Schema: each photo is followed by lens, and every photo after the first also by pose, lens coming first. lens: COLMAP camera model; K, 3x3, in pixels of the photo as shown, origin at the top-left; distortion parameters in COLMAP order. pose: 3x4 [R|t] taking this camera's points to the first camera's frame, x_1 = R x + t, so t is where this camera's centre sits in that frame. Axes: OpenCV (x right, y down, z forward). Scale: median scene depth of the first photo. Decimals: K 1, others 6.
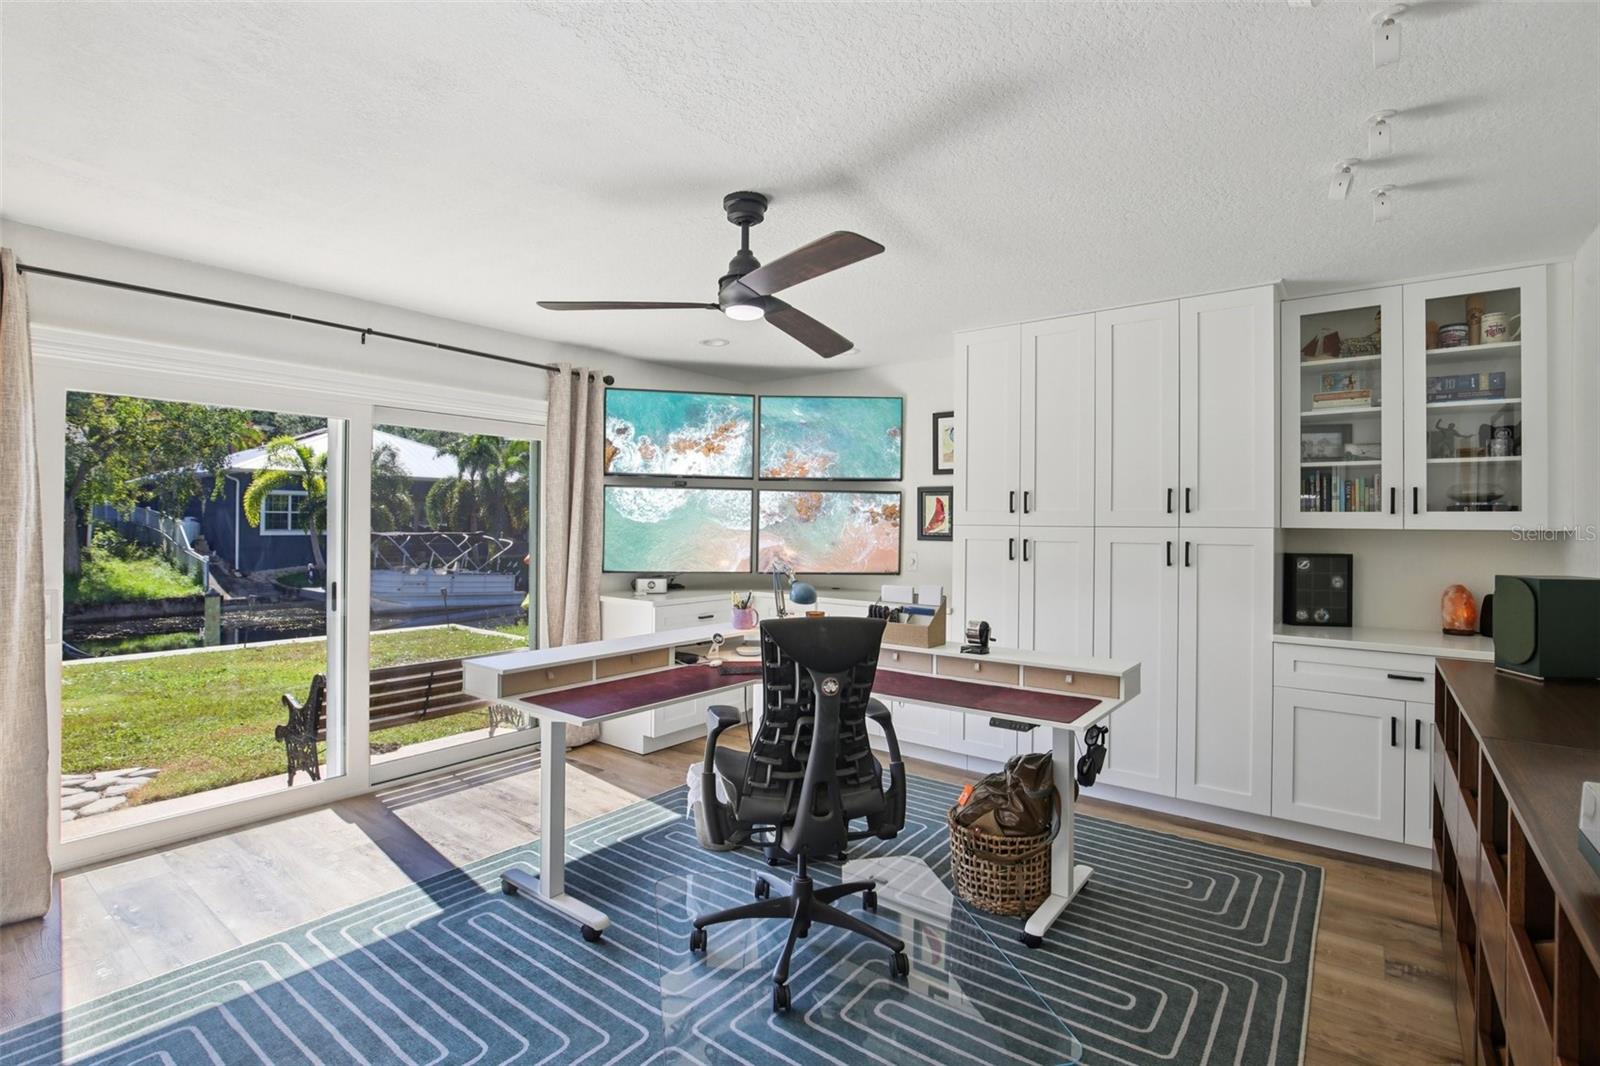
lens RADIAL K [[741.3, 0, 801.4], [0, 741.3, 530.4], [0, 0, 1]] dist [-0.026373, 0.004536]
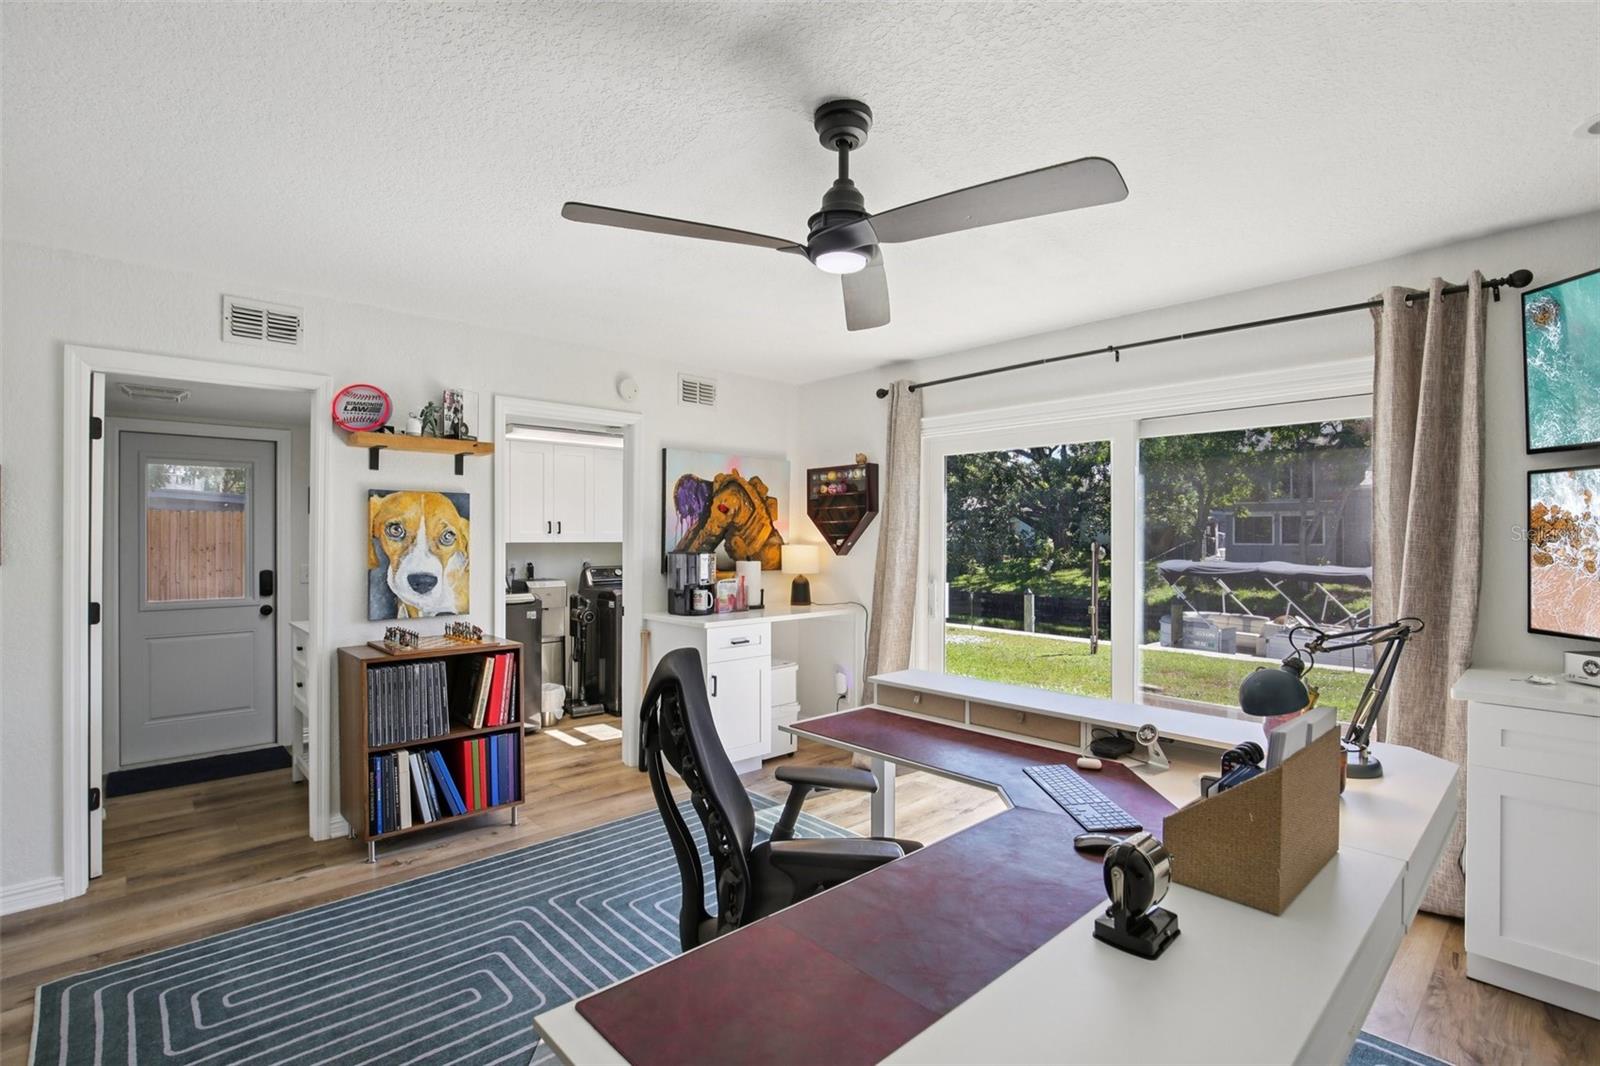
lens RADIAL K [[741.3, 0, 789.7], [0, 741.3, 537.6], [0, 0, 1]] dist [-0.026373, 0.004536]
pose [[-0.180506, -0.001050, -0.983573, 0.386996], [-0.008863, 0.999961, 0.000559, -0.008798], [0.983534, 0.008818, -0.180508, 0.610114]]
